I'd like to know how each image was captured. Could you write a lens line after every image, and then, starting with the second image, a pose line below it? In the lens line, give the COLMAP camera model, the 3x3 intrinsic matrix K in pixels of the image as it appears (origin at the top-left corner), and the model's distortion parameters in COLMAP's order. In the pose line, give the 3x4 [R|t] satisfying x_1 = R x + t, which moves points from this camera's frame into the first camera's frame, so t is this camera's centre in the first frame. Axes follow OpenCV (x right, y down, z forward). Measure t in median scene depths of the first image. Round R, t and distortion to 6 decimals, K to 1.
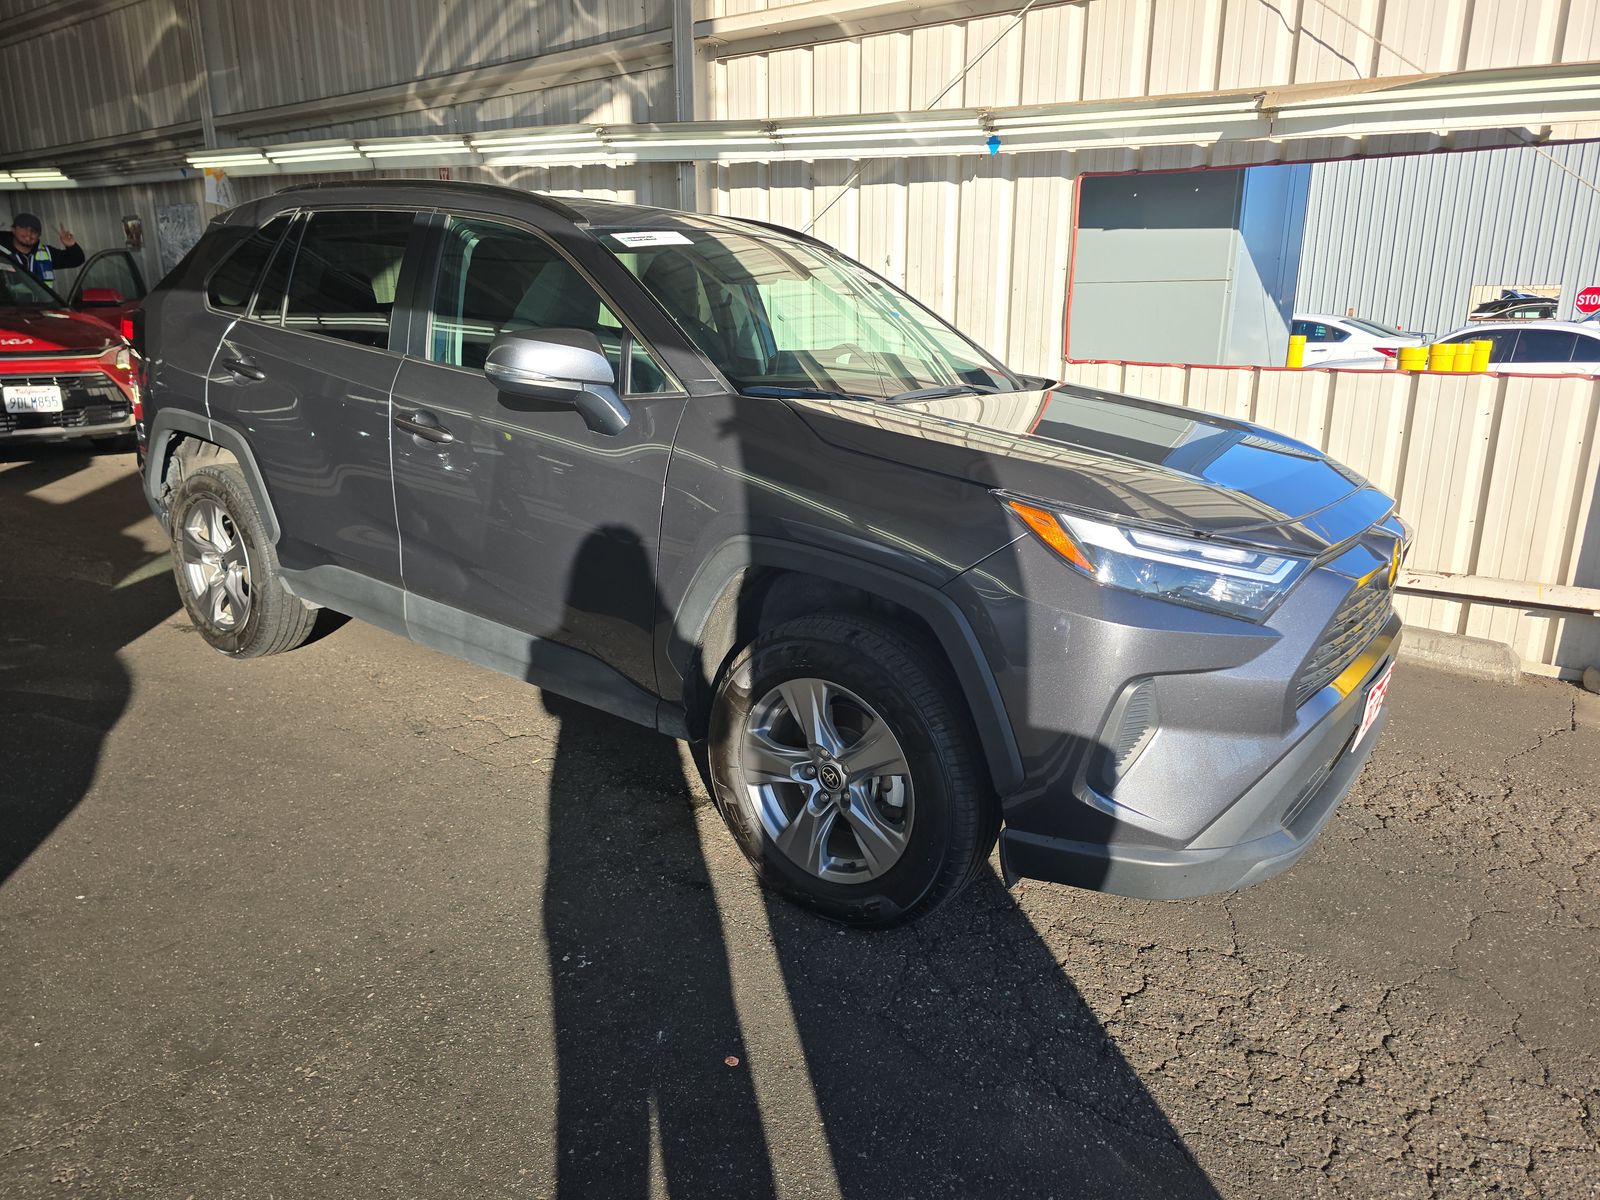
lens RADIAL K [[1066.0, 0, 804.4], [0, 1066.0, 597.5], [0, 0, 1]] dist [0.021622, -0.017830]
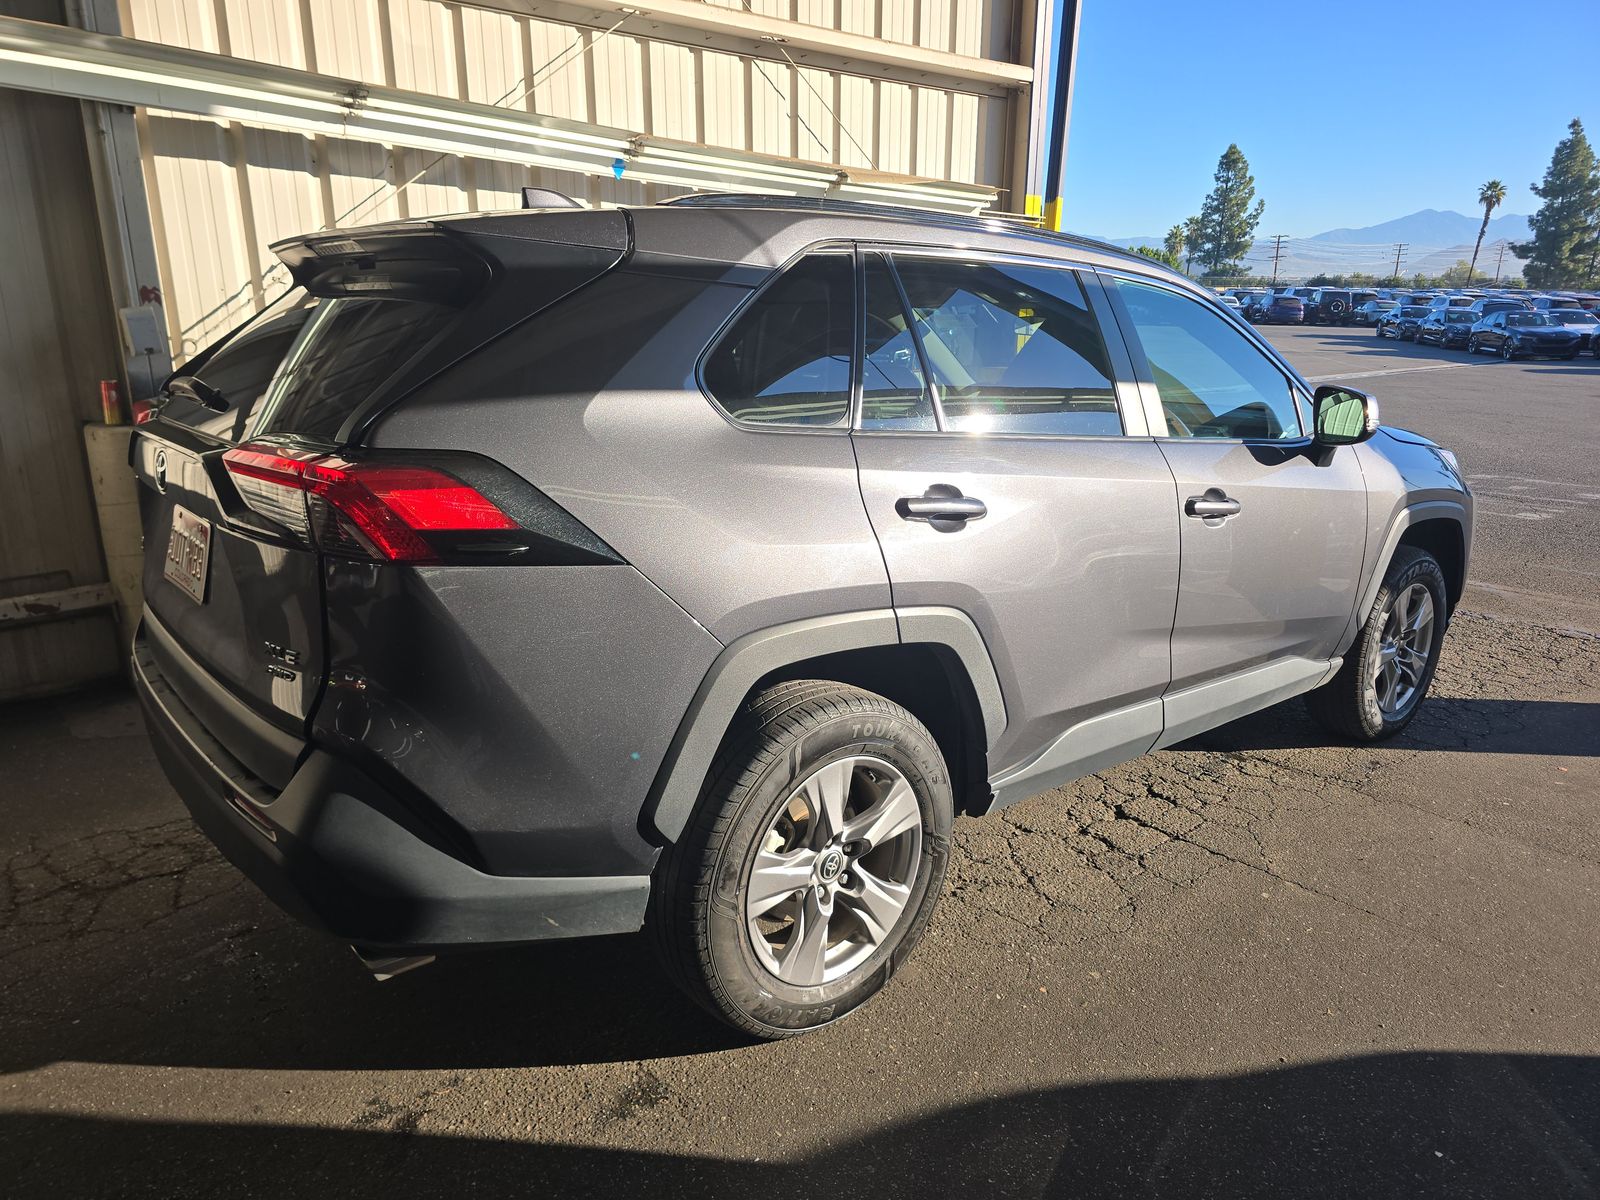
lens RADIAL K [[1066.0, 0, 800.3], [0, 1066.0, 599.2], [0, 0, 1]] dist [0.021622, -0.017830]
pose [[0.230745, -0.267126, 0.935628, -0.710982], [0.255037, 0.944563, 0.206779, -0.192130], [-0.938996, 0.190907, 0.286080, 0.578743]]
